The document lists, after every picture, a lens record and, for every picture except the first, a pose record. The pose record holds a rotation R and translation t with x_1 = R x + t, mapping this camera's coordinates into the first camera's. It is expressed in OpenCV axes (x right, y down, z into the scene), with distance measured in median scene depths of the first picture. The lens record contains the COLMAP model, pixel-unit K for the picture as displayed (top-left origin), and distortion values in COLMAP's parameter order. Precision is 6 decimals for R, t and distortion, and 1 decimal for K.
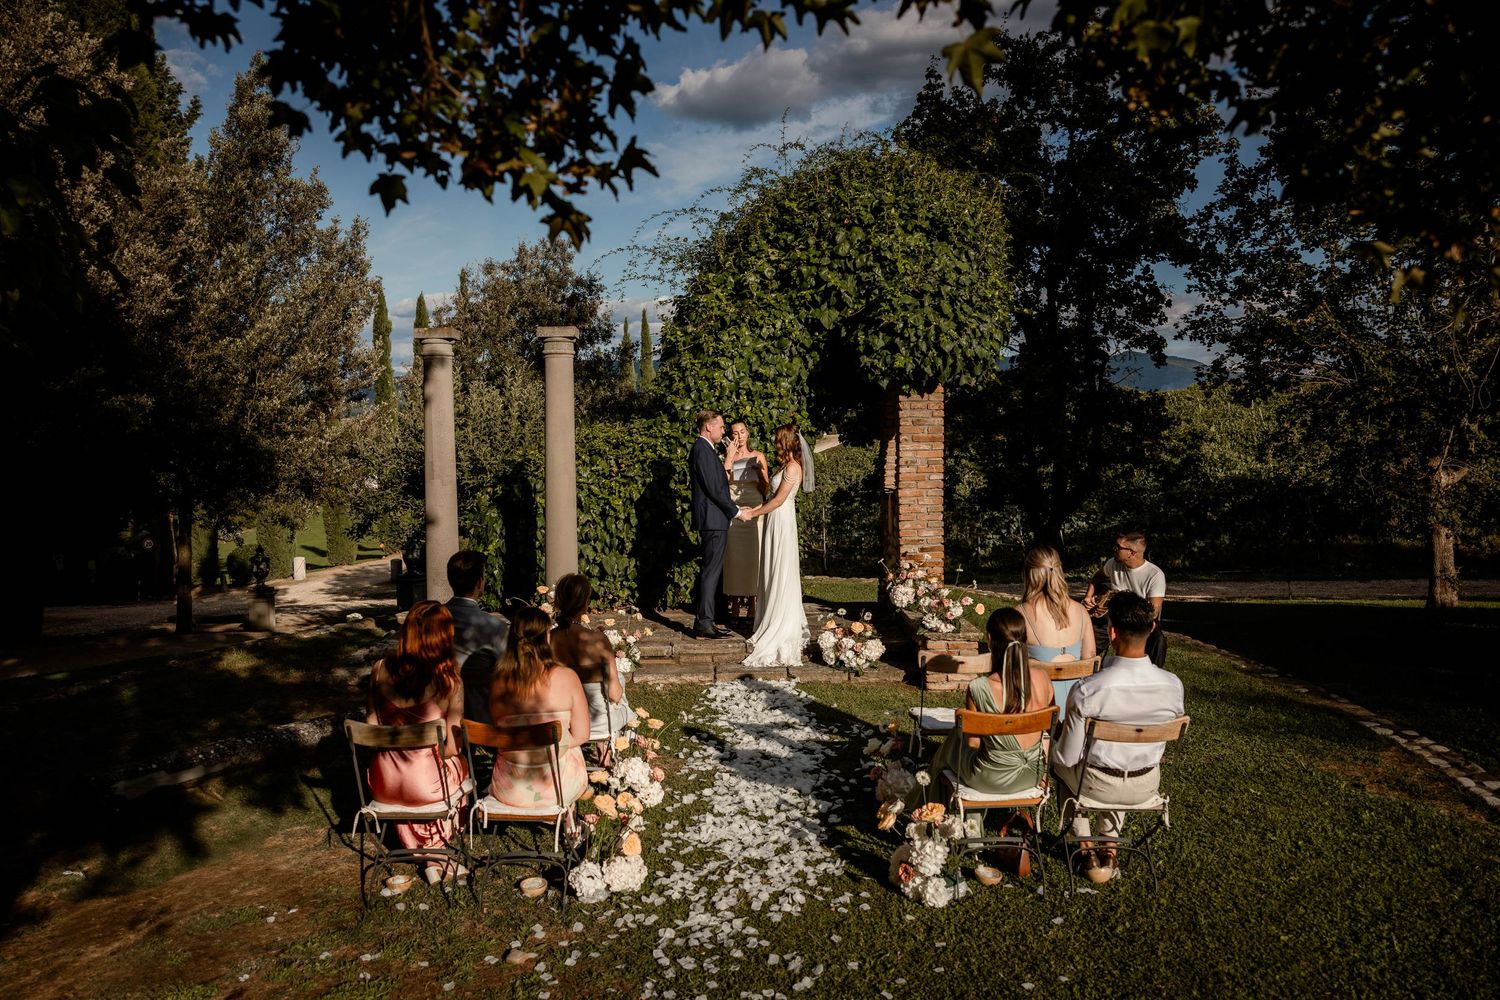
lens RADIAL K [[1212.7, 0, 749.2], [0, 1212.7, 479.4], [0, 0, 1]] dist [-0.005762, -0.000754]
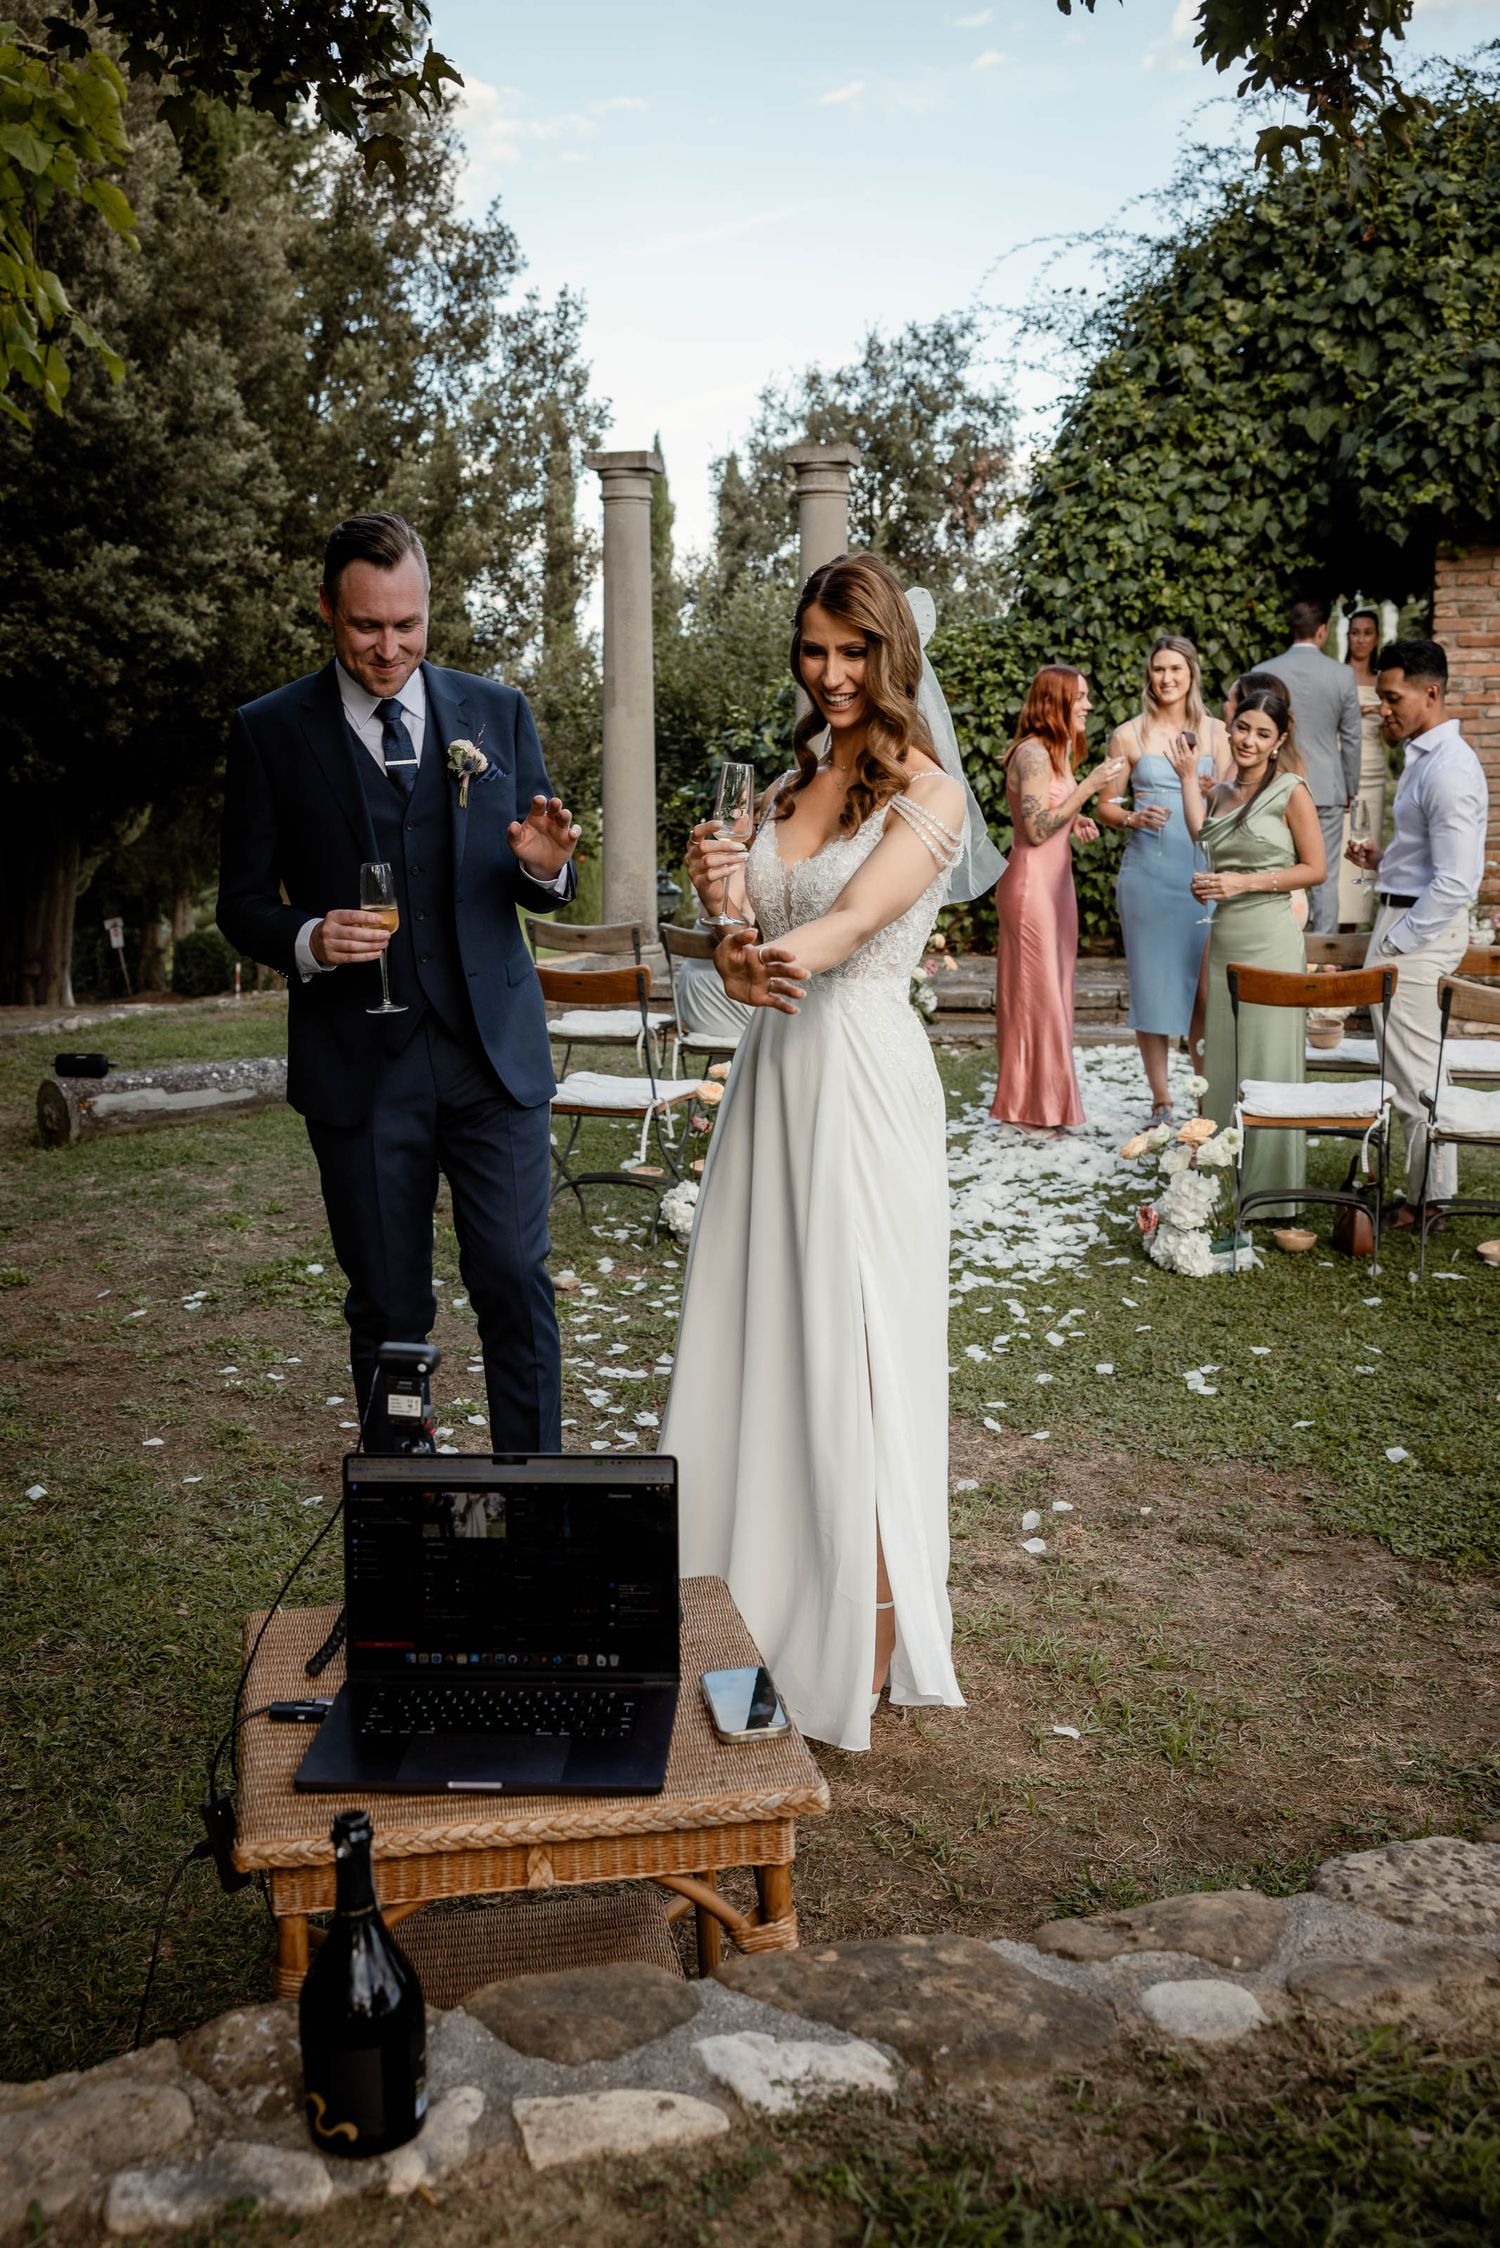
lens RADIAL K [[2361.1, 0, 748.1], [0, 2361.1, 1050.1], [0, 0, 1]] dist [0.049692, 0.034315]
pose [[0.961605, 0.044084, -0.270874, 0.119156], [-0.019252, 0.995418, 0.093657, 0.053175], [0.273761, -0.084846, 0.958048, -0.124233]]
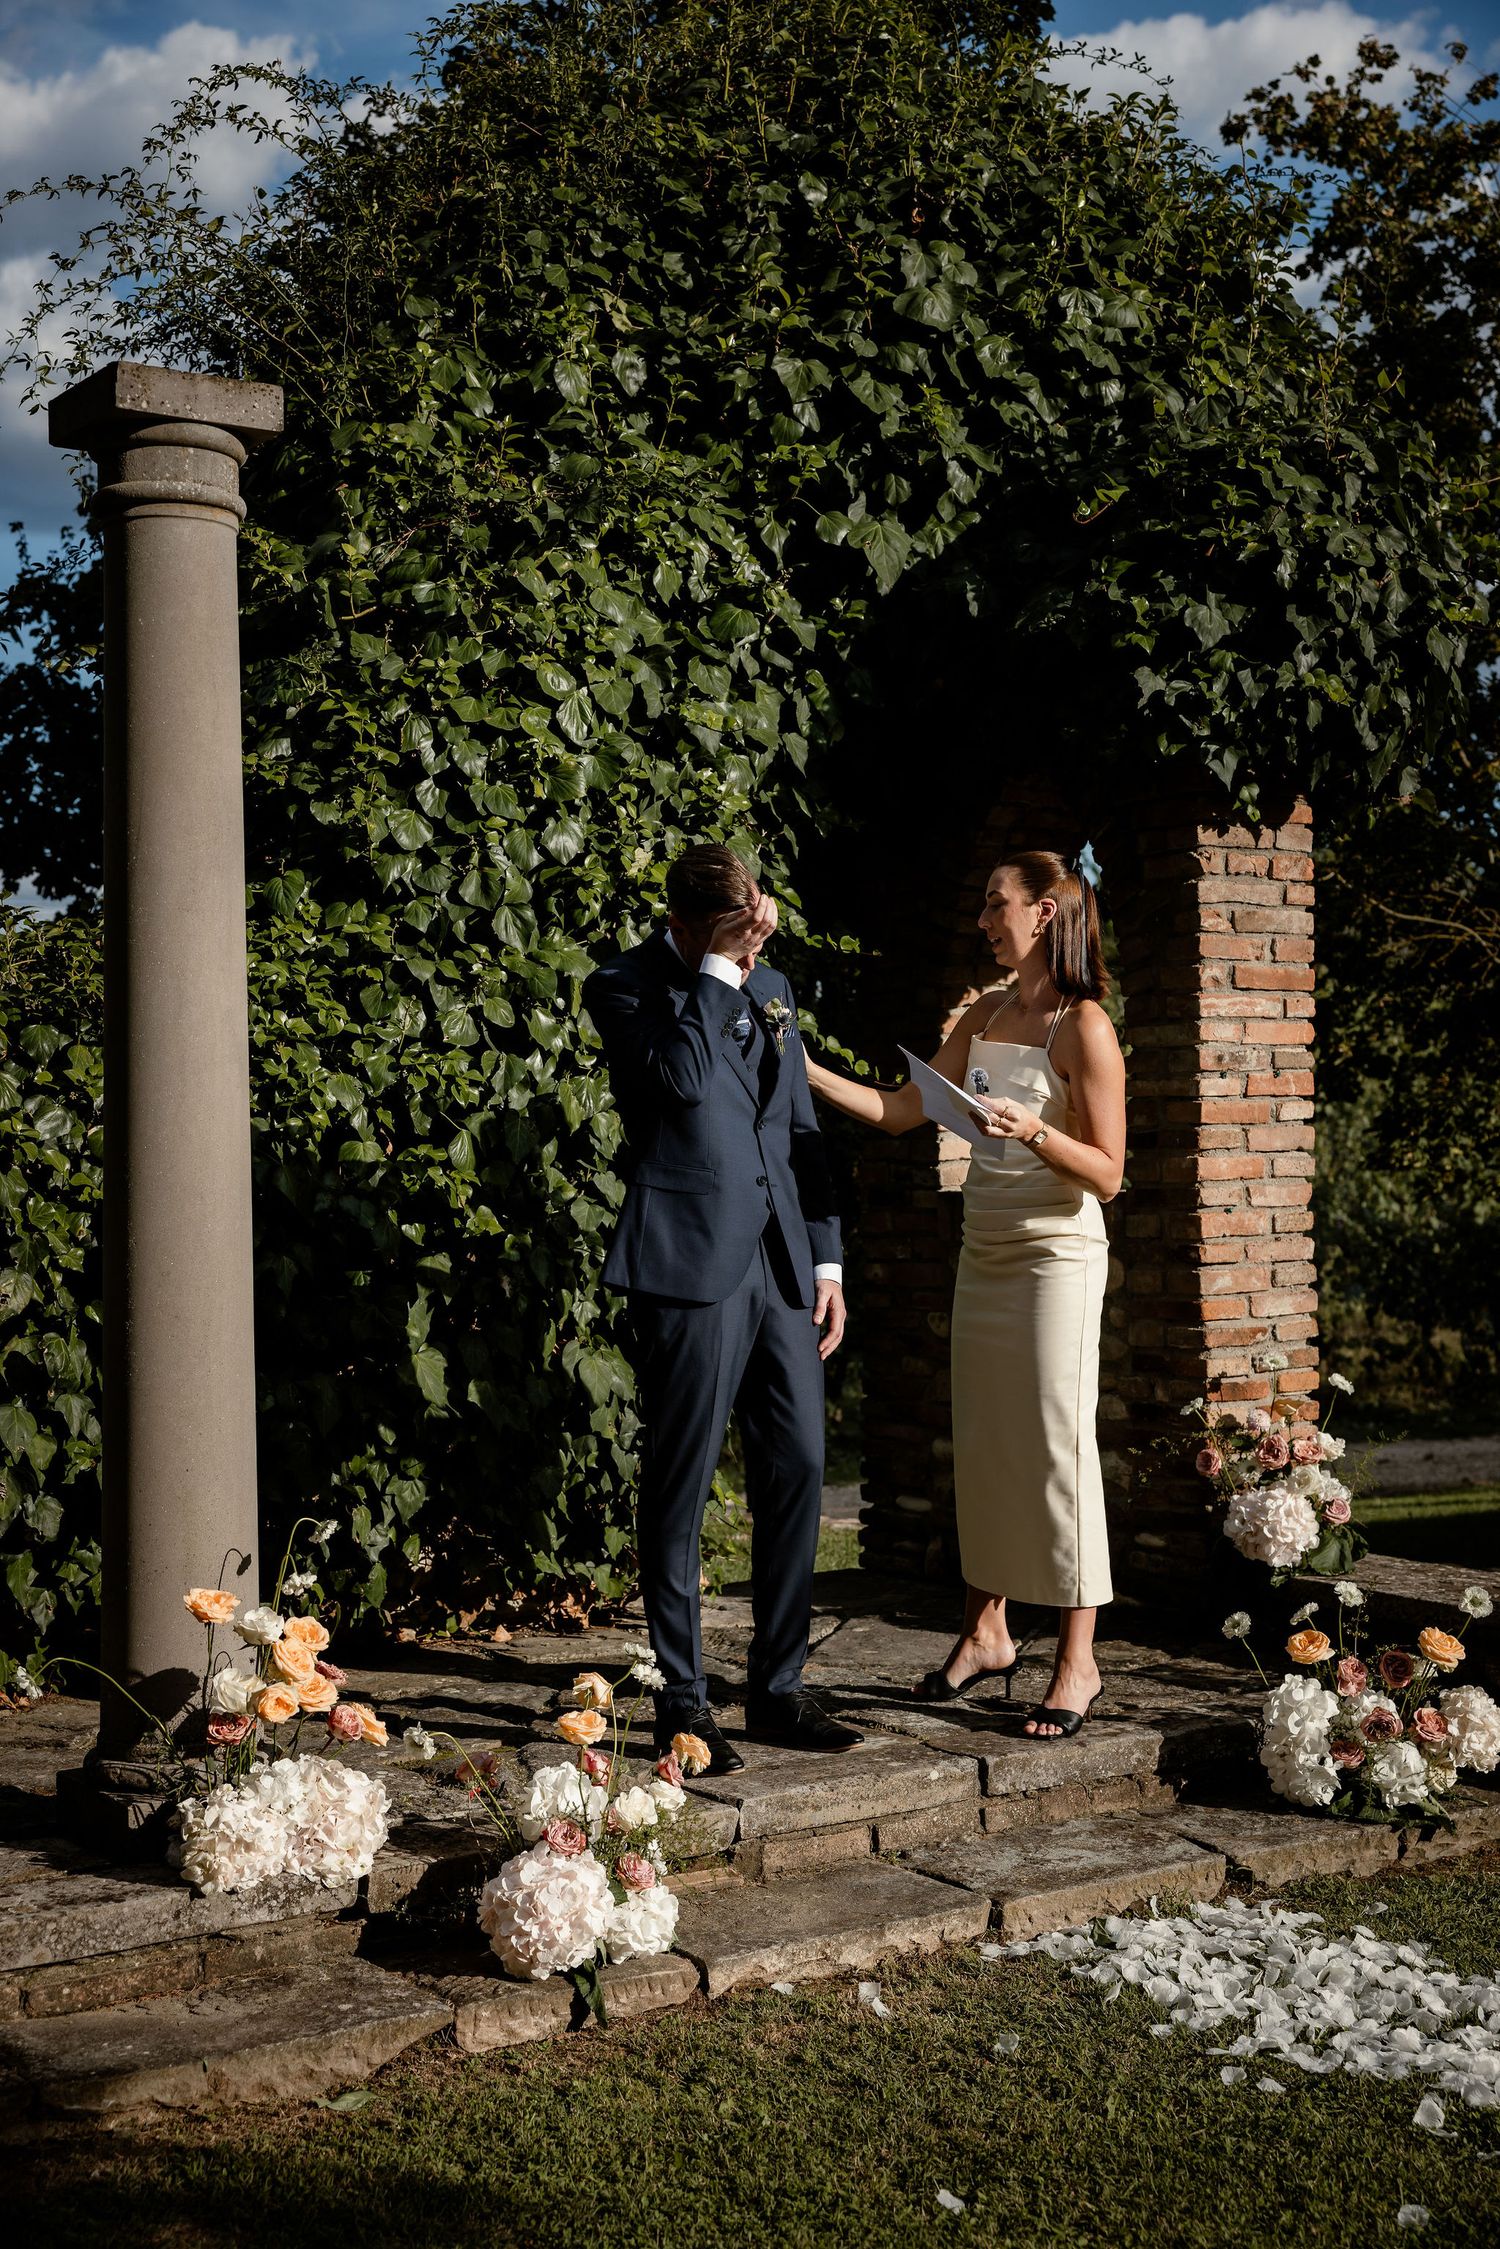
lens RADIAL K [[2889.2, 0, 750.0], [0, 2889.2, 1124.5], [0, 0, 1]] dist [0.105637, 0.005095]
pose [[0.842796, 0.005109, 0.538209, -0.317155], [0.026404, 0.998359, -0.050823, 0.031741], [-0.537585, 0.057045, 0.841277, 0.460786]]
